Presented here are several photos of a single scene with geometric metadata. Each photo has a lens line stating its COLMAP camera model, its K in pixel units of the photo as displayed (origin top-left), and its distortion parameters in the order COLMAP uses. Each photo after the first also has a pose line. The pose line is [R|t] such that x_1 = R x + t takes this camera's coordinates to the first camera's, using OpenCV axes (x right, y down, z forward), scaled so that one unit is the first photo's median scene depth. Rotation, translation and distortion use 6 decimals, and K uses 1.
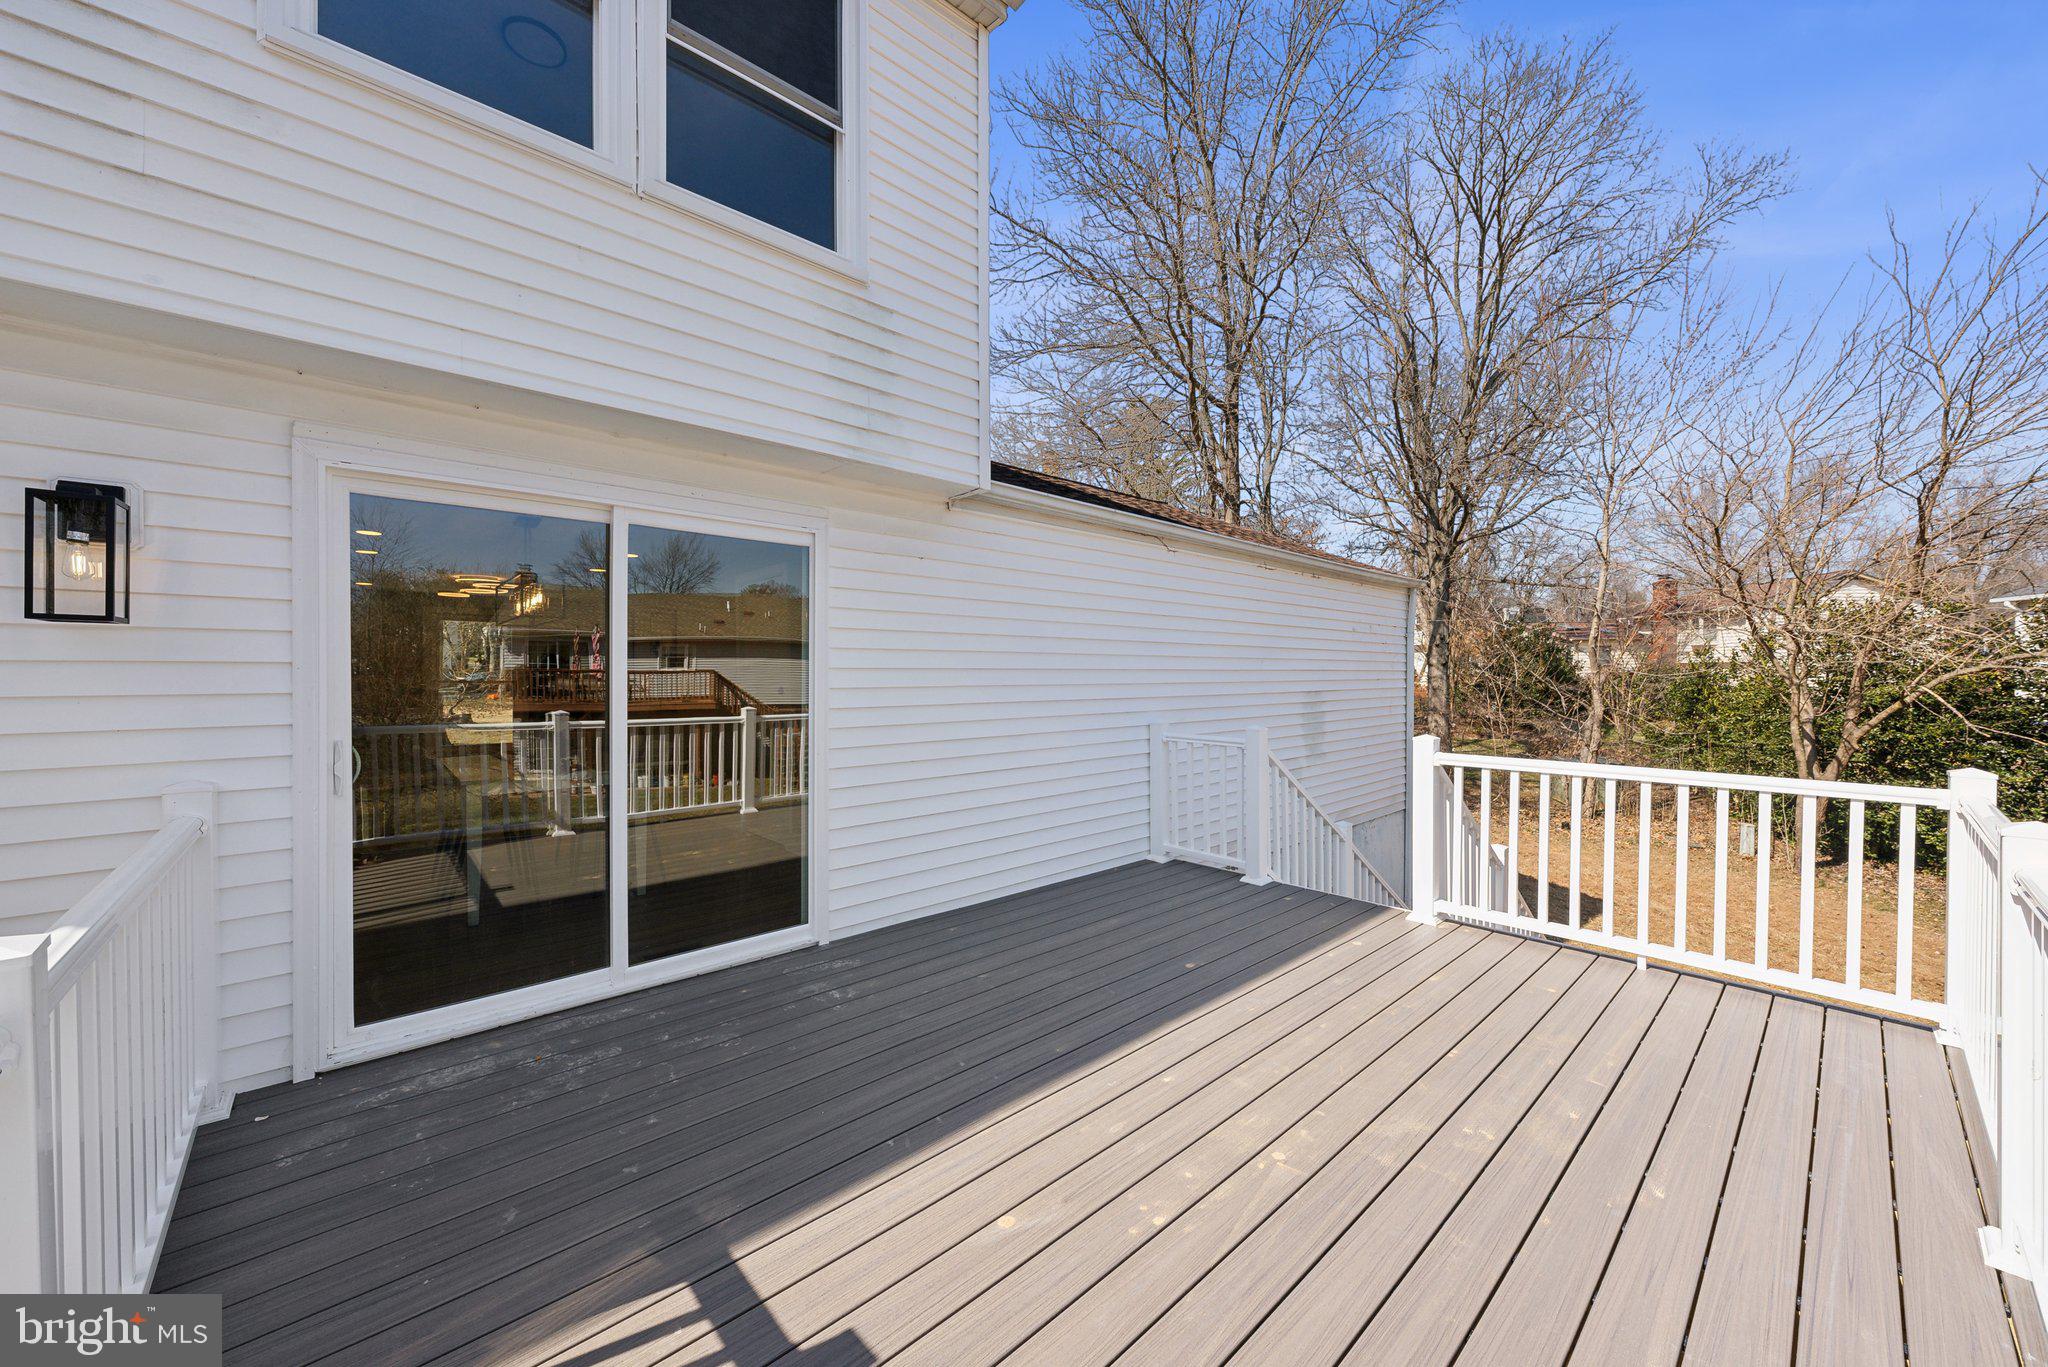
lens RADIAL K [[742.2, 0, 1016.3], [0, 742.2, 679.4], [0, 0, 1]] dist [-0.000153, -0.000013]
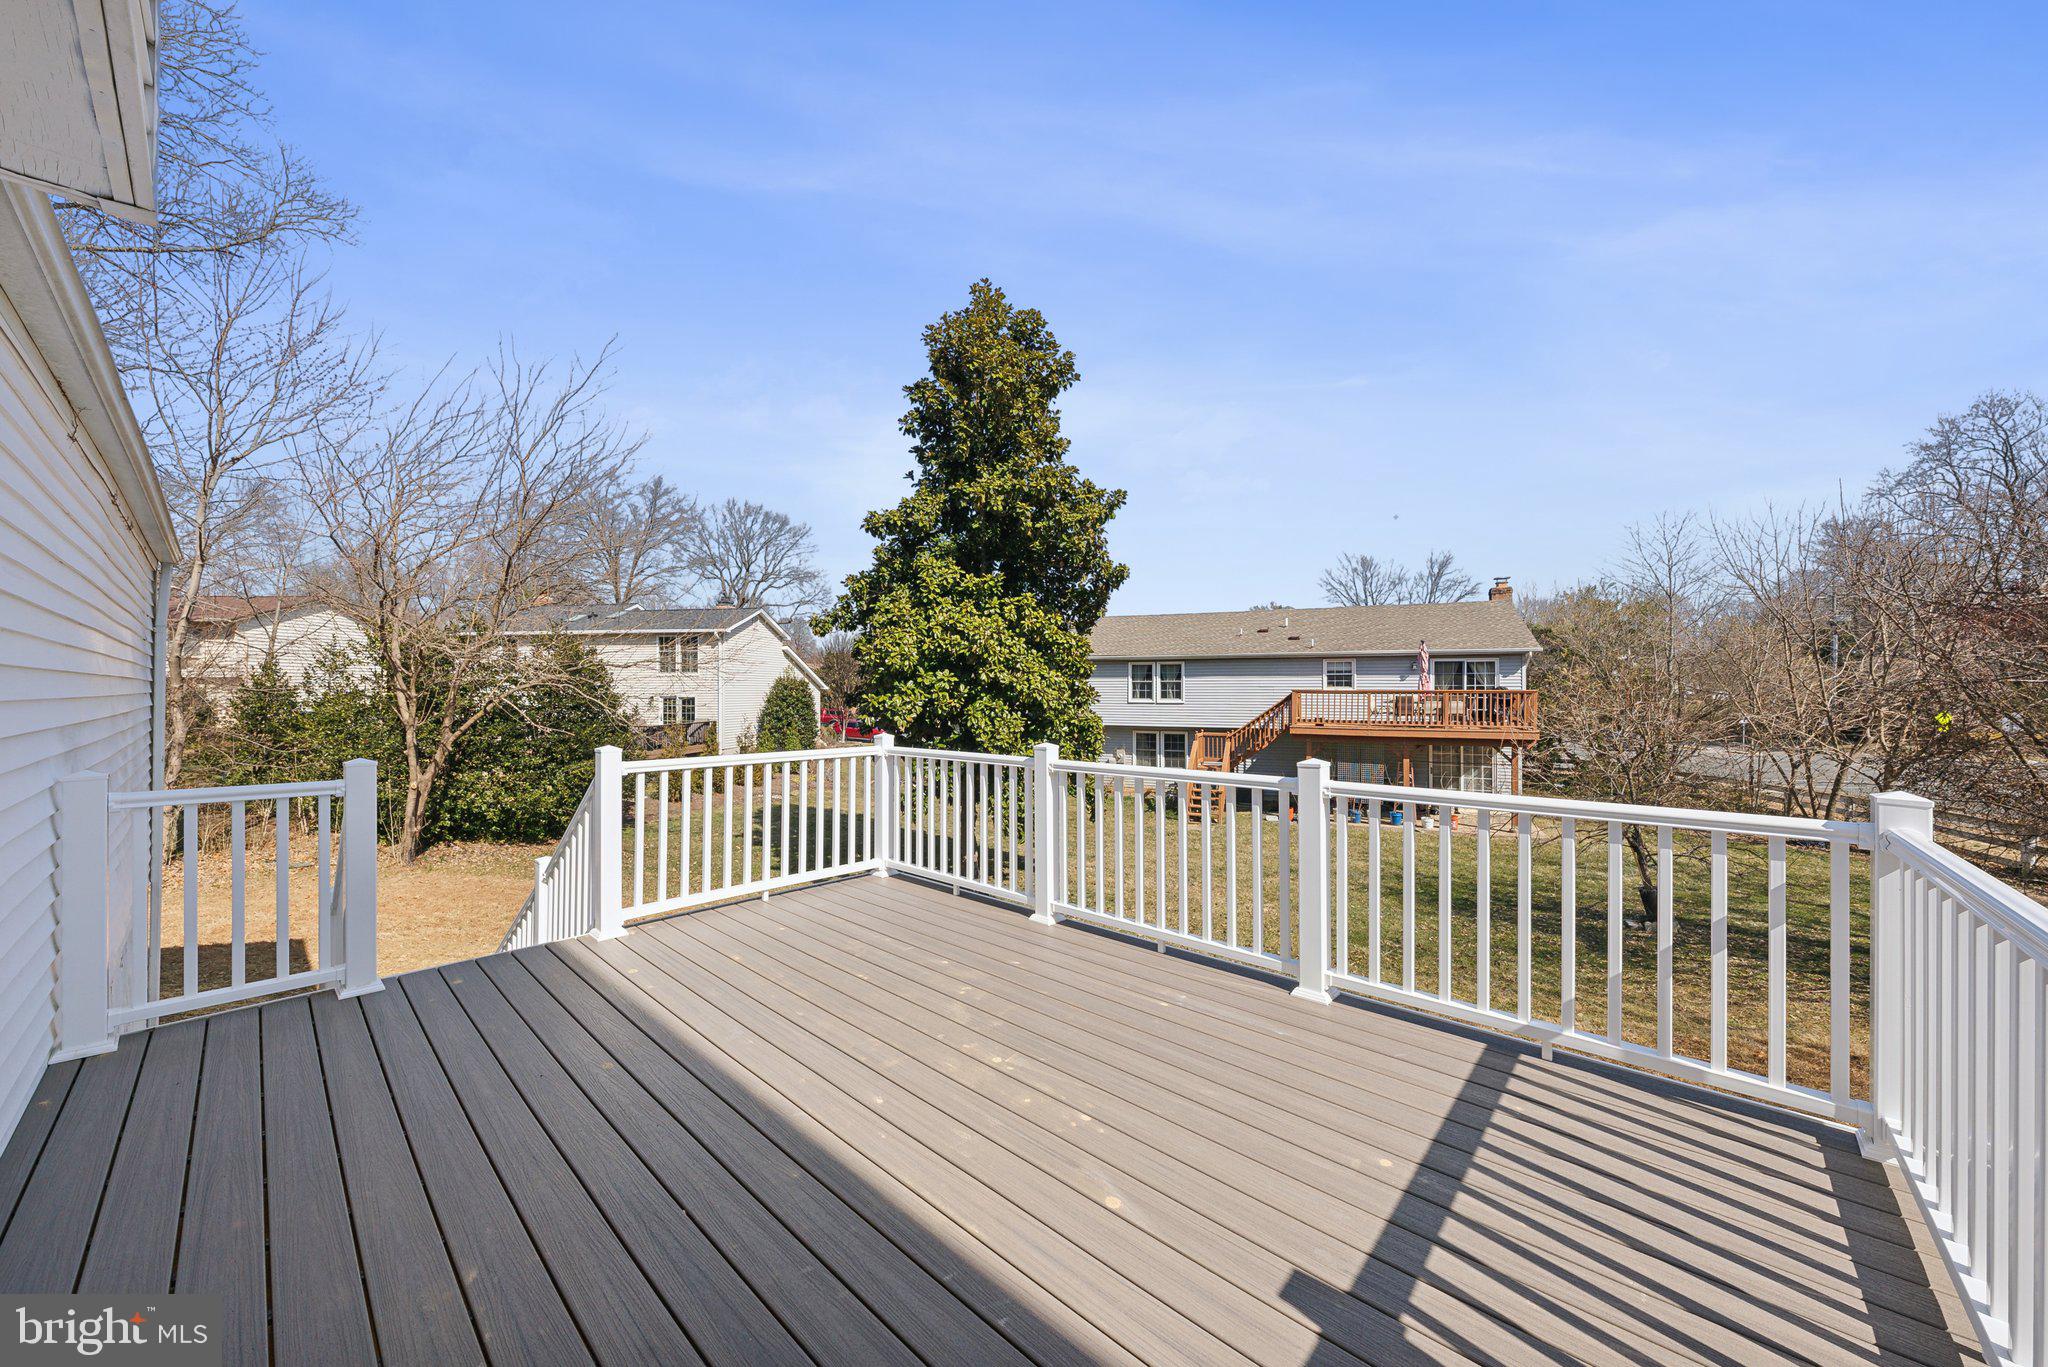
lens RADIAL K [[742.2, 0, 1018.4], [0, 742.2, 685.2], [0, 0, 1]] dist [-0.000153, -0.000013]
pose [[-0.078158, 0.004573, 0.996930, -0.565074], [0.011228, 0.999930, -0.003706, 0.006590], [-0.996878, 0.010904, -0.078204, 0.655852]]
